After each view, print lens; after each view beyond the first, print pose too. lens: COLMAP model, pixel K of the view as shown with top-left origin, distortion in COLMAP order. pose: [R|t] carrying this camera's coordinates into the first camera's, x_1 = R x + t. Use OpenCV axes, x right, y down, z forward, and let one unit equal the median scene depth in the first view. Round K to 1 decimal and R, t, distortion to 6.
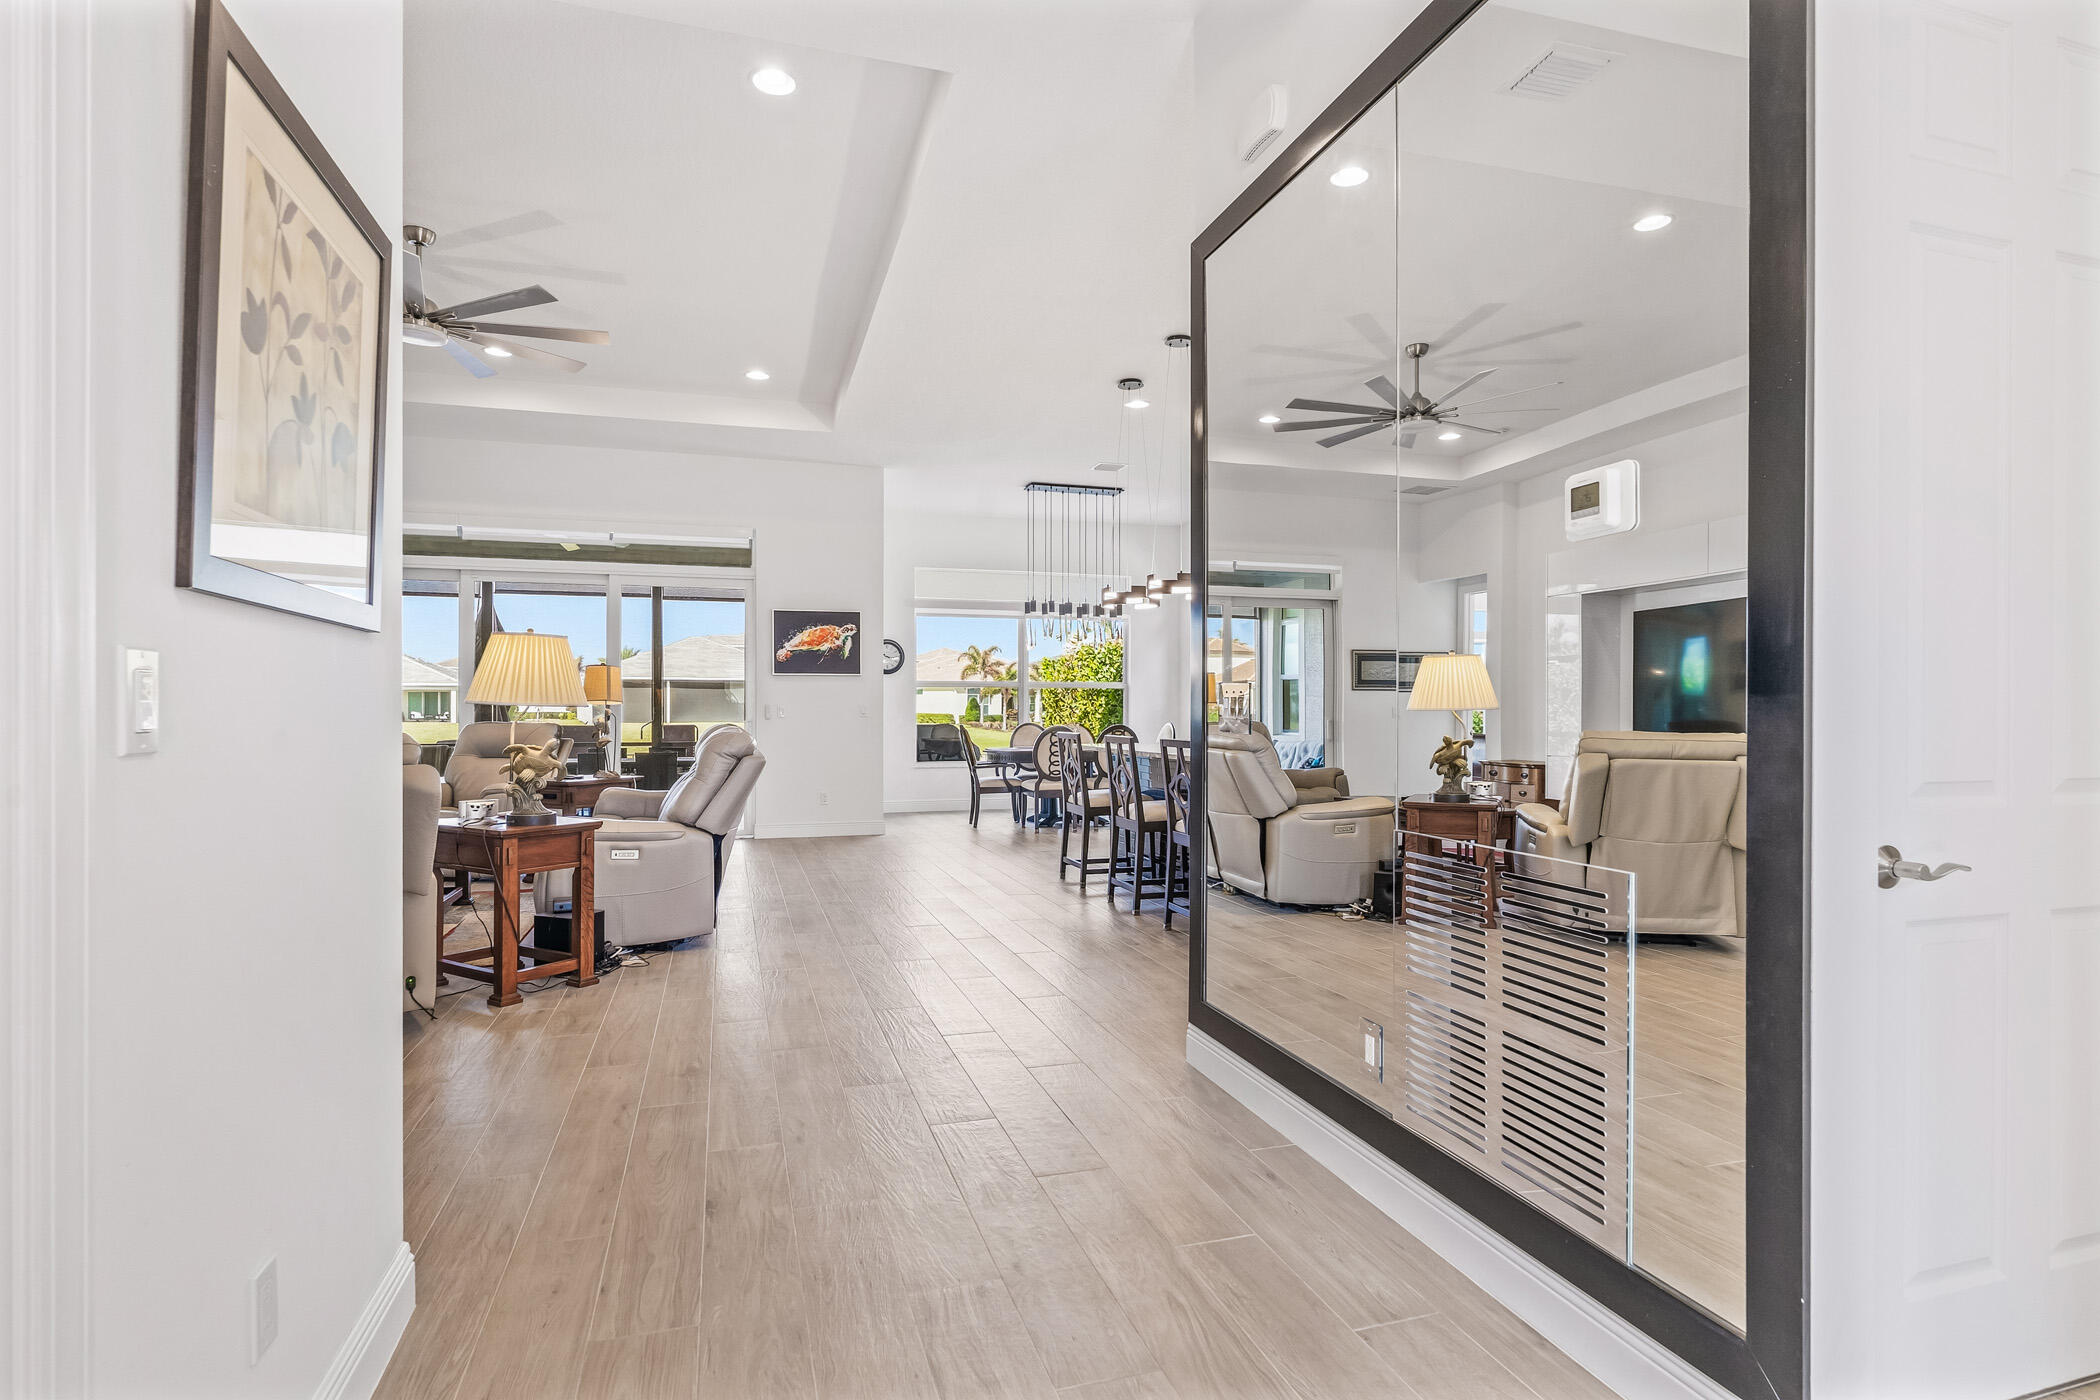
lens RADIAL K [[1065.8, 0, 1039.9], [0, 1065.8, 697.9], [0, 0, 1]] dist [-0.007098, 0.002951]
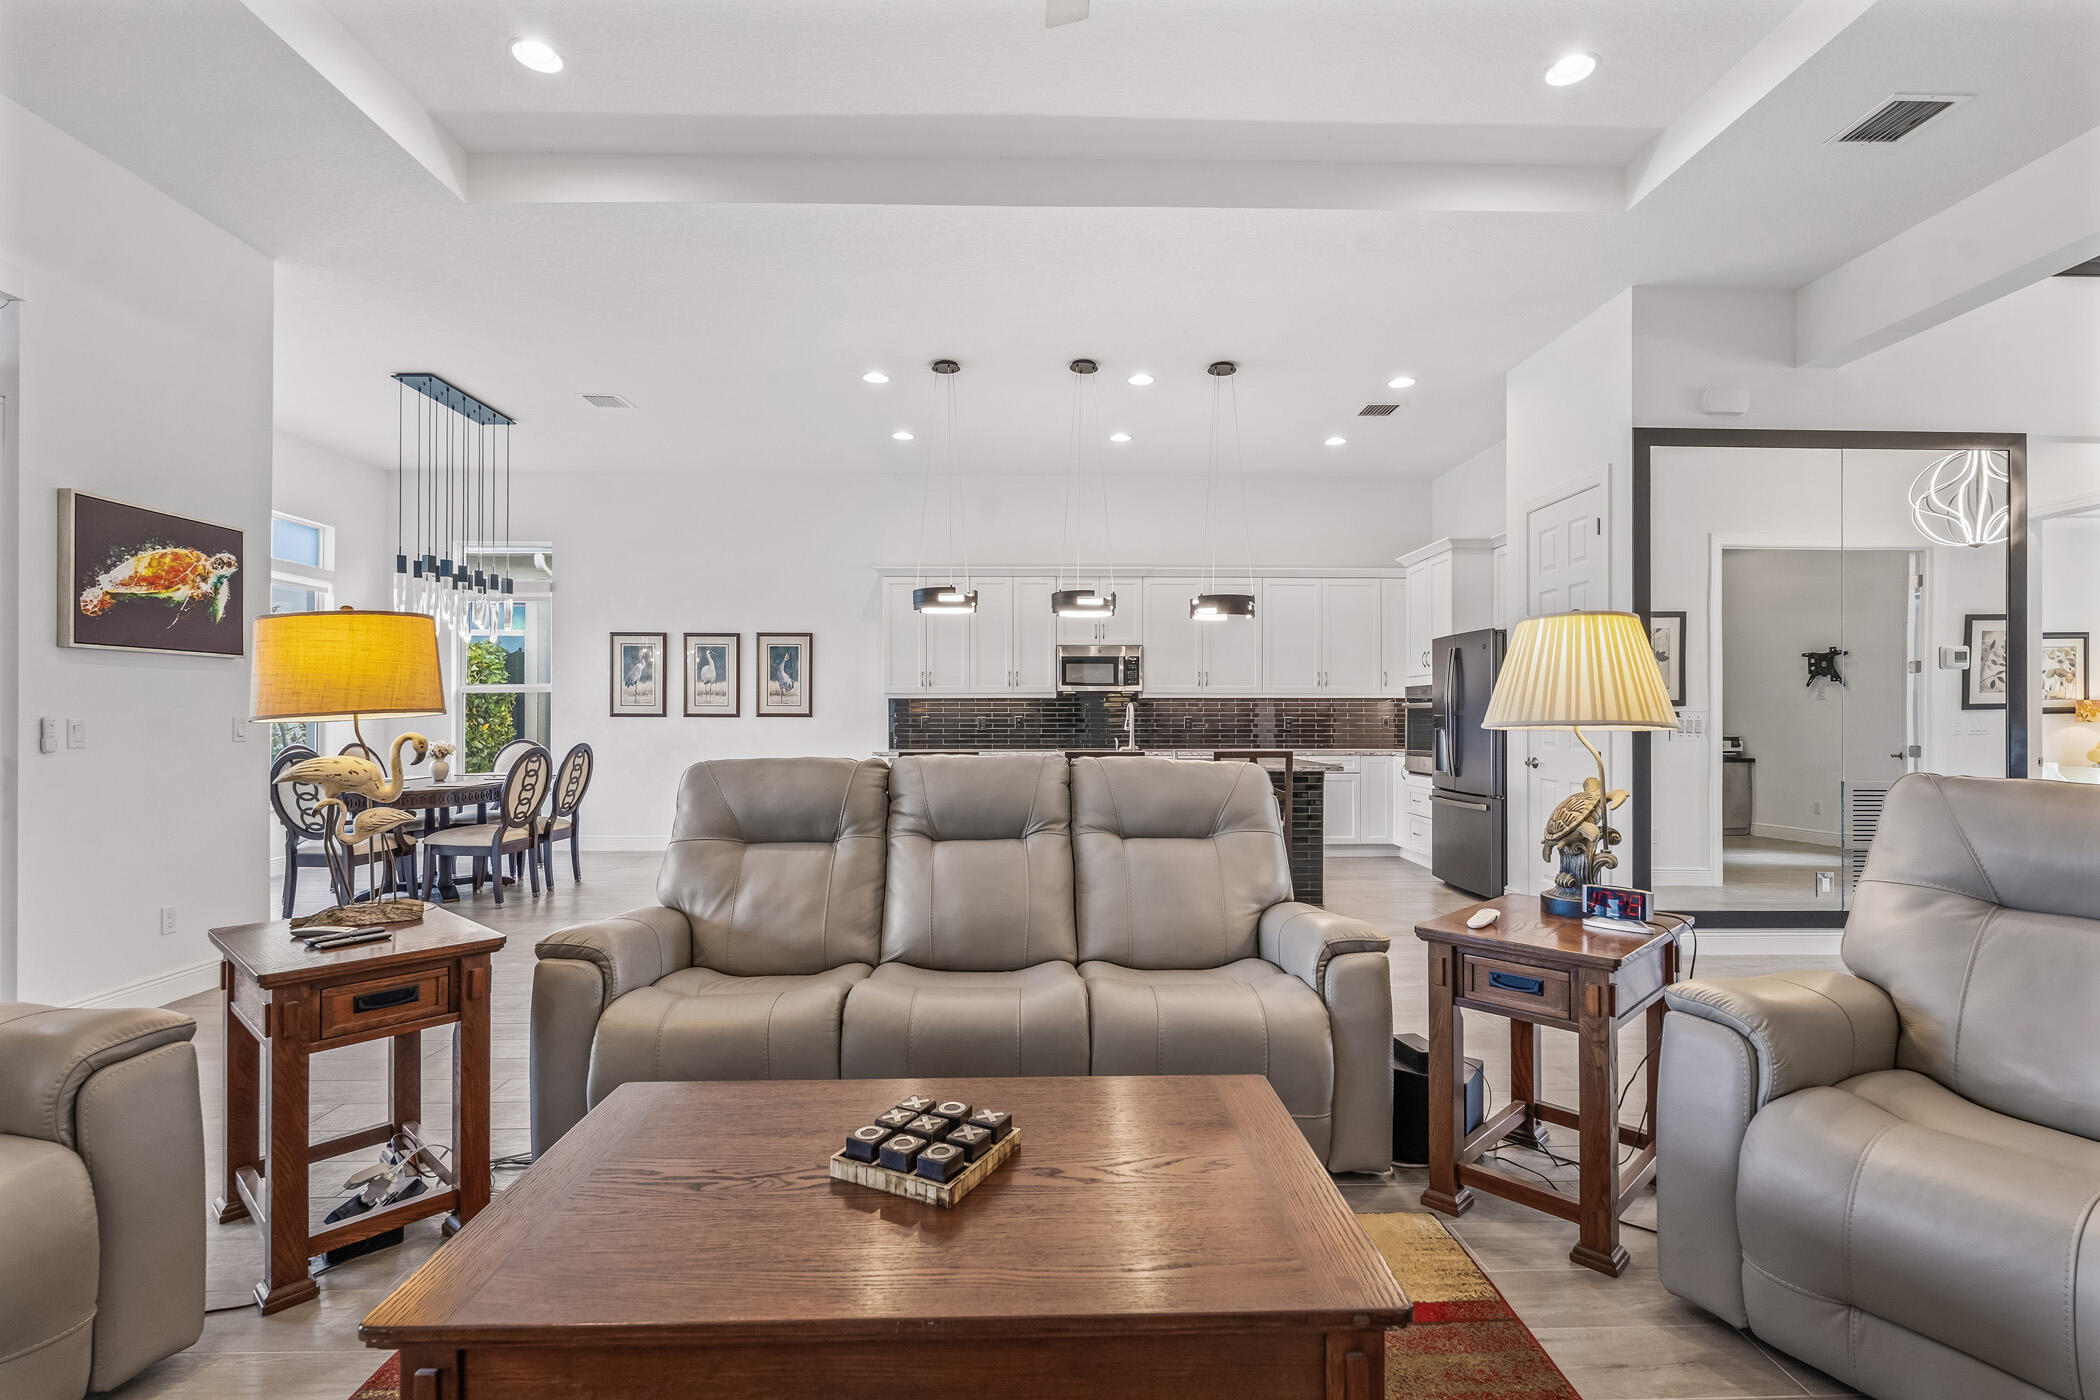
lens RADIAL K [[946.7, 0, 1048.1], [0, 946.7, 706.3], [0, 0, 1]] dist [-0.006344, 0.001674]
pose [[0.256143, 0.007723, 0.966608, -0.499572], [-0.008790, 0.999945, -0.005660, 0.000188], [-0.966599, -0.007047, 0.256197, 0.527346]]
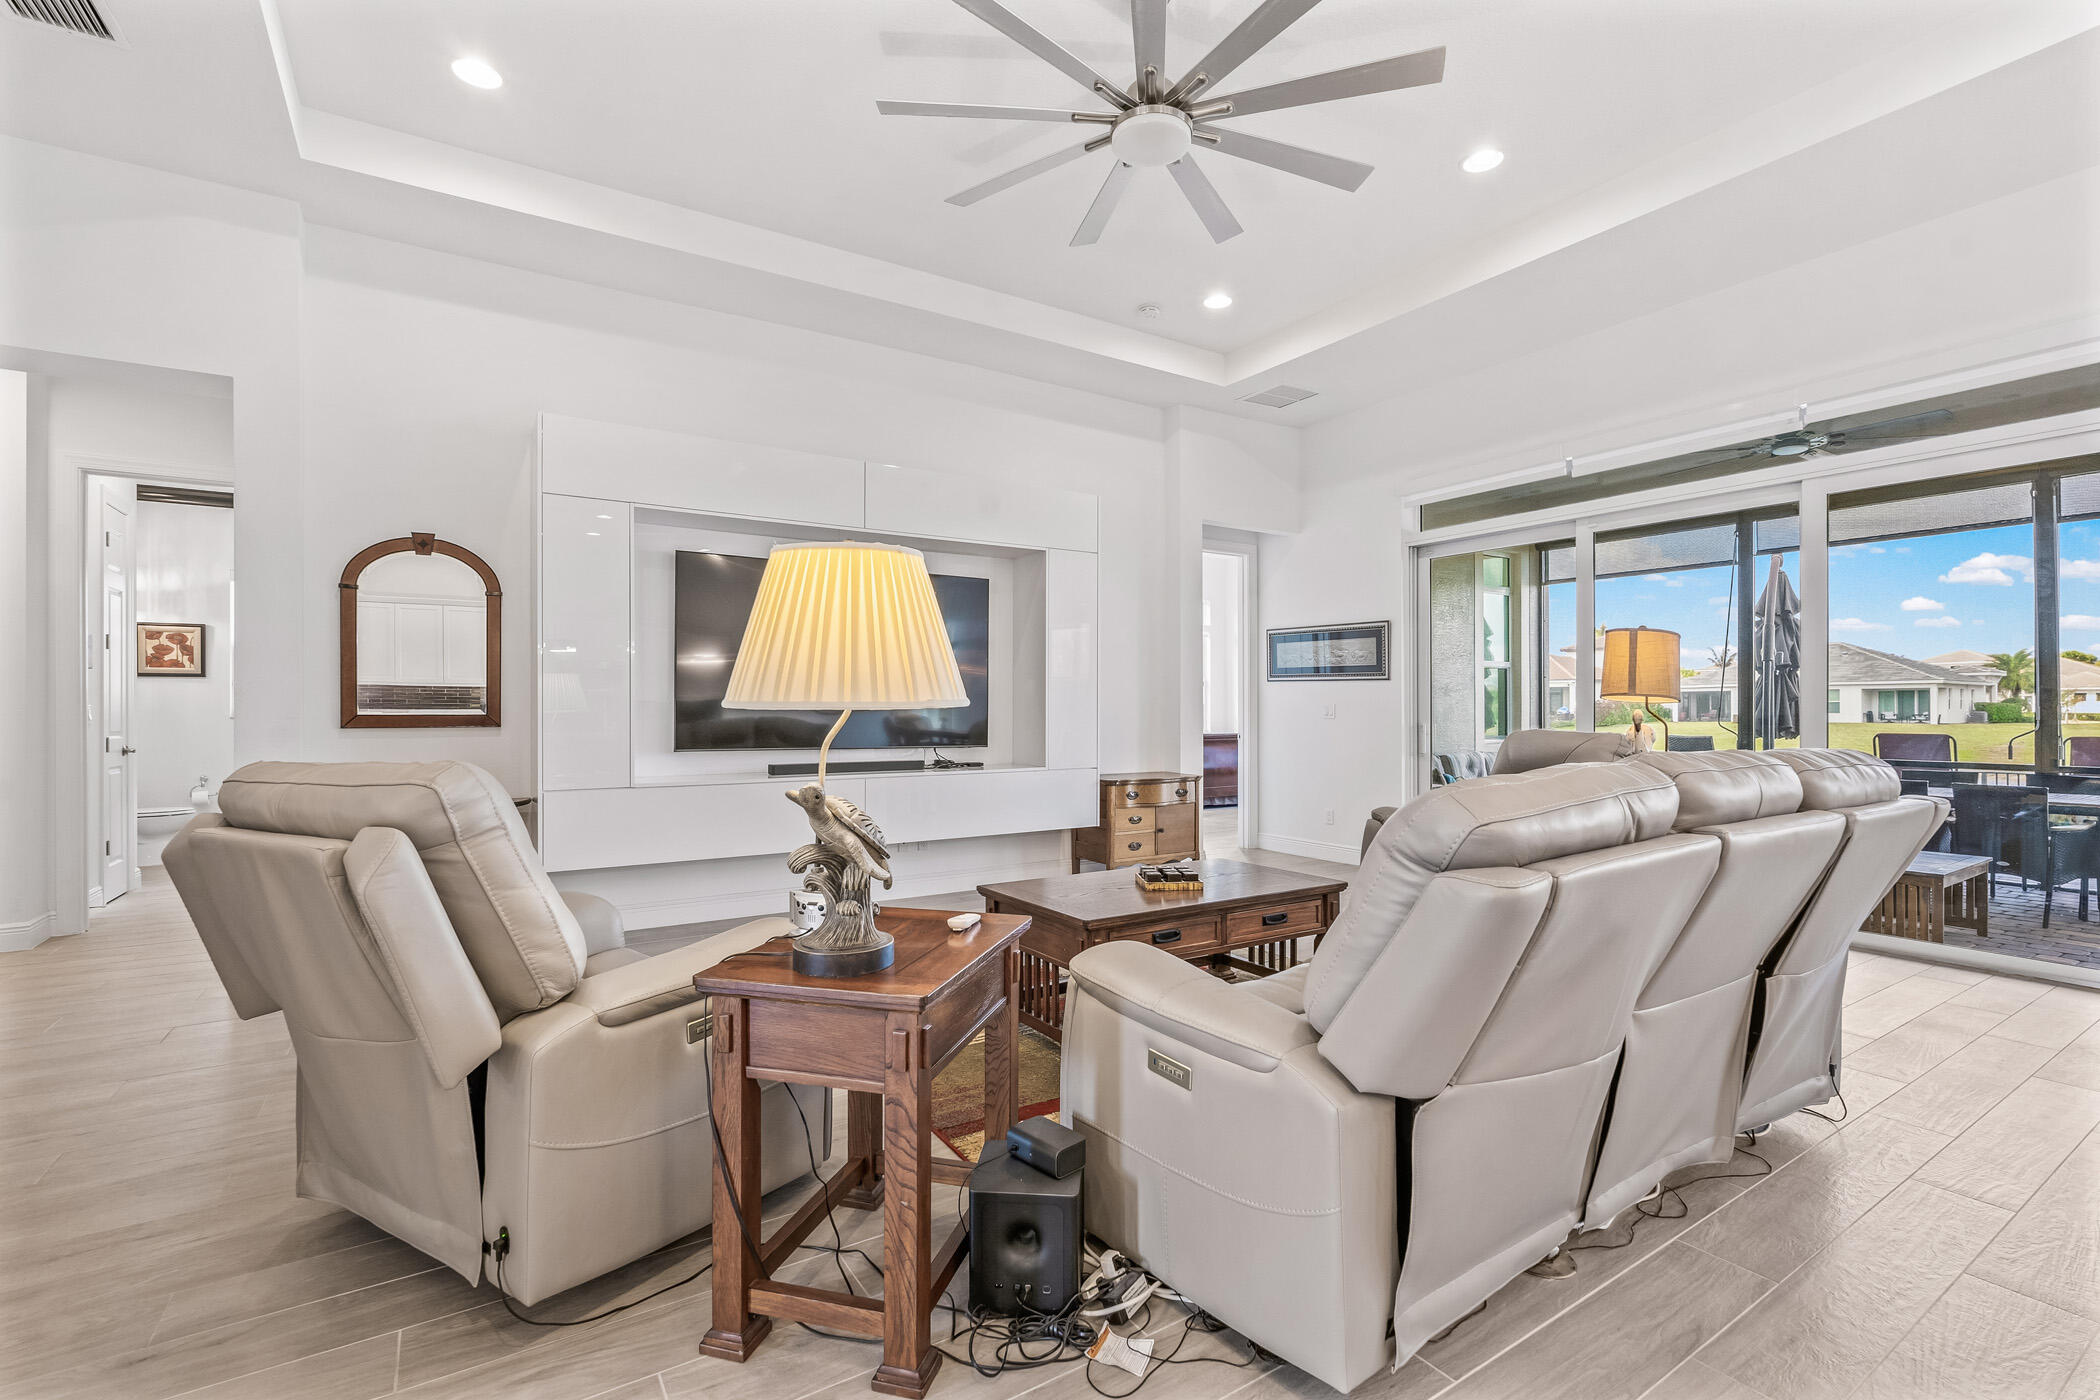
lens RADIAL K [[946.7, 0, 1061.4], [0, 946.7, 699.6], [0, 0, 1]] dist [-0.006344, 0.001674]
pose [[0.286331, -0.009856, -0.958080, -0.025854], [0.009760, 0.999925, -0.007369, 0.003444], [0.958081, -0.007241, 0.286405, 0.445376]]
